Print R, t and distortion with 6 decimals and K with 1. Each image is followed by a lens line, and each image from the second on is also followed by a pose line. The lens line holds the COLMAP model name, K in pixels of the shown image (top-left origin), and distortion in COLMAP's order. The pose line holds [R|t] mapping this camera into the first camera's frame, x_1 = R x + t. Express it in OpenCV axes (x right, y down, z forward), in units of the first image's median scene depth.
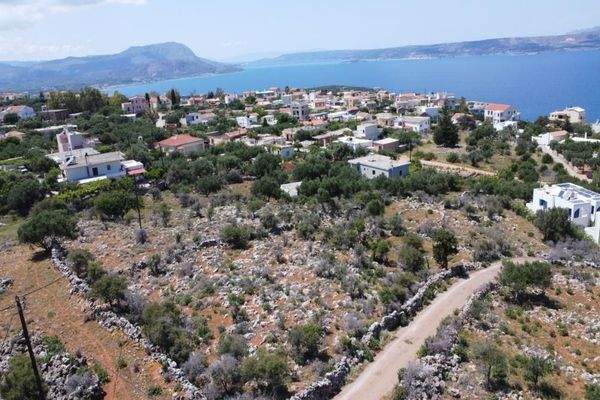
lens RADIAL K [[451.8, 0, 300.4], [0, 451.8, 178.6], [0, 0, 1]] dist [0.001391, -0.006482]
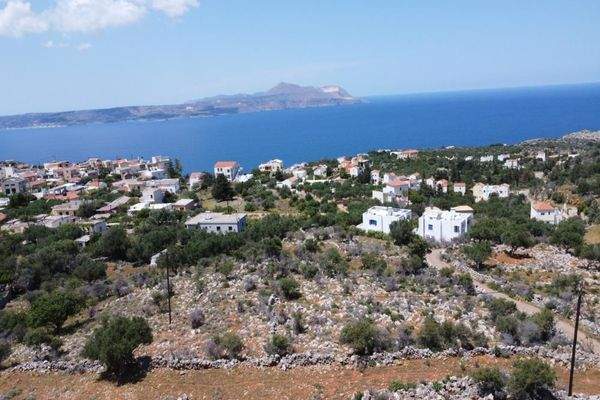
lens RADIAL K [[451.8, 0, 304.1], [0, 451.8, 197.8], [0, 0, 1]] dist [0.001391, -0.006482]
pose [[0.715665, -0.128709, 0.686482, -0.429601], [0.197439, 0.980066, -0.022080, -0.022639], [-0.669956, 0.151340, 0.726811, 0.109038]]
